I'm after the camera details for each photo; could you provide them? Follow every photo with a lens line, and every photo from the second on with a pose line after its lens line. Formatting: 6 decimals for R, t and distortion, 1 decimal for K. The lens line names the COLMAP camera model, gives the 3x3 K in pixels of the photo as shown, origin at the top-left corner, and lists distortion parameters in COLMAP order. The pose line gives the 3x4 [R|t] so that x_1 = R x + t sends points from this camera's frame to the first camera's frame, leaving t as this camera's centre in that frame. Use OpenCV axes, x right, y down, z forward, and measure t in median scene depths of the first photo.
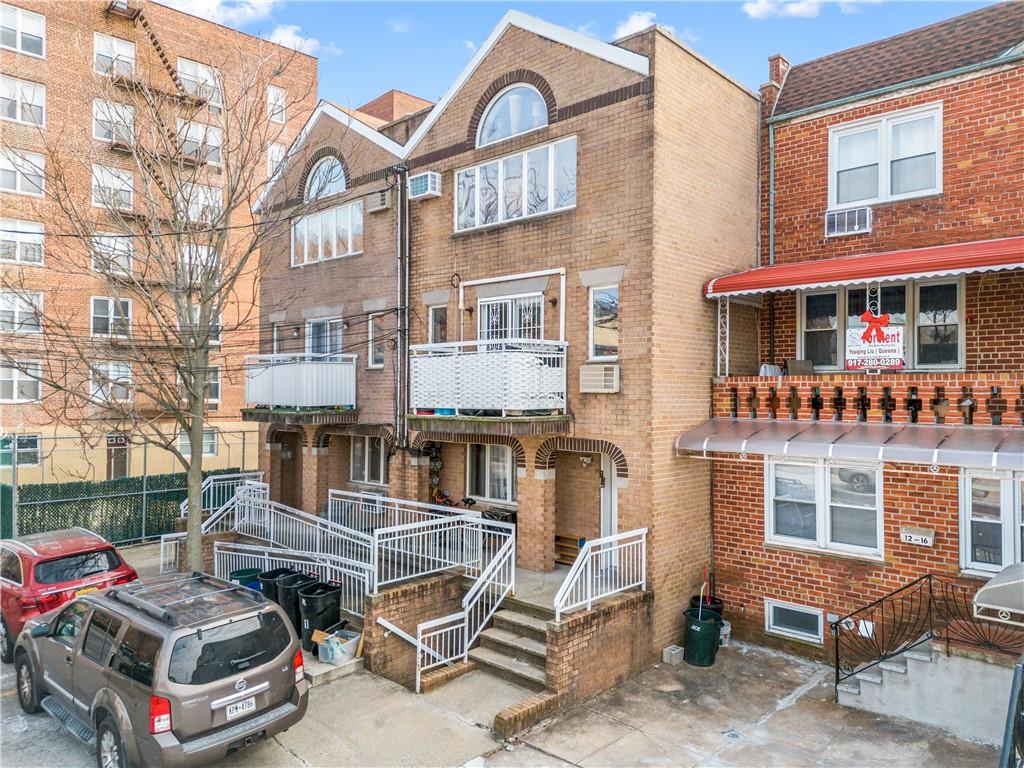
lens RADIAL K [[789.3, 0, 566.0], [0, 789.3, 386.7], [0, 0, 1]] dist [0.077090, -0.142722]
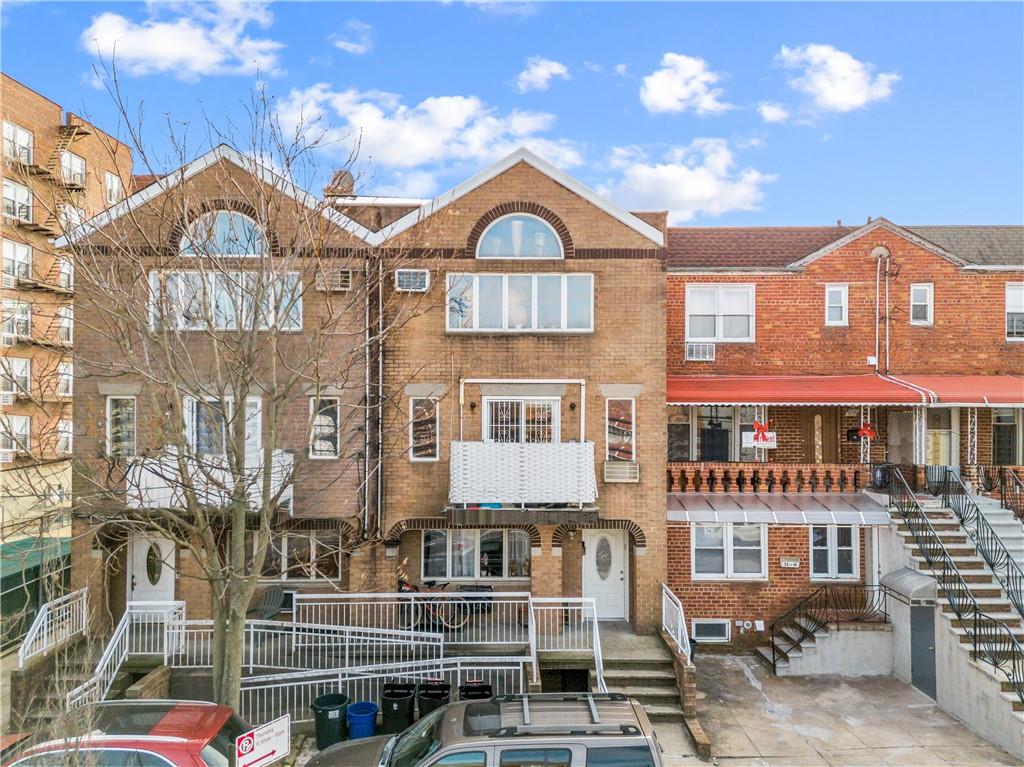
lens RADIAL K [[789.3, 0, 566.0], [0, 789.3, 386.2], [0, 0, 1]] dist [0.077090, -0.142722]
pose [[0.687951, 0.020731, 0.725461, -0.913591], [-0.015444, 0.999784, -0.013925, -0.123485], [-0.725593, -0.001625, 0.688123, 0.179678]]
